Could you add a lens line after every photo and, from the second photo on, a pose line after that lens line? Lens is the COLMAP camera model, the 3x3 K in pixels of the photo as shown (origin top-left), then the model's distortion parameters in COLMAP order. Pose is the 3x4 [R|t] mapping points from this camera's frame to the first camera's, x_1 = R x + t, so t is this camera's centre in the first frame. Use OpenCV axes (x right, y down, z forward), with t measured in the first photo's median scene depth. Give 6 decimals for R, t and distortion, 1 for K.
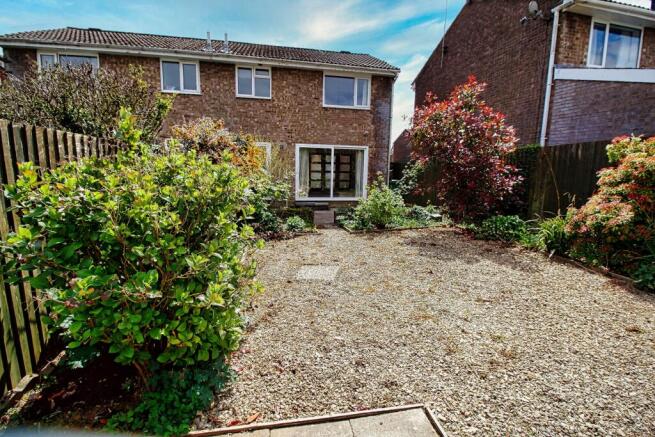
lens RADIAL K [[304.2, 0, 329.3], [0, 304.2, 217.3], [0, 0, 1]] dist [-0.005829, -0.007872]
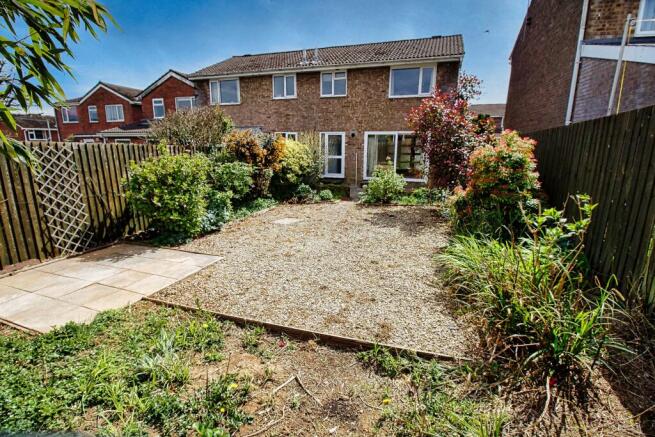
lens RADIAL K [[304.2, 0, 326.9], [0, 304.2, 217.9], [0, 0, 1]] dist [-0.005829, -0.007872]
pose [[0.868707, 0.100603, -0.485003, 0.400374], [-0.067284, 0.994048, 0.085677, 0.003727], [0.490736, -0.041795, 0.870305, -0.140875]]
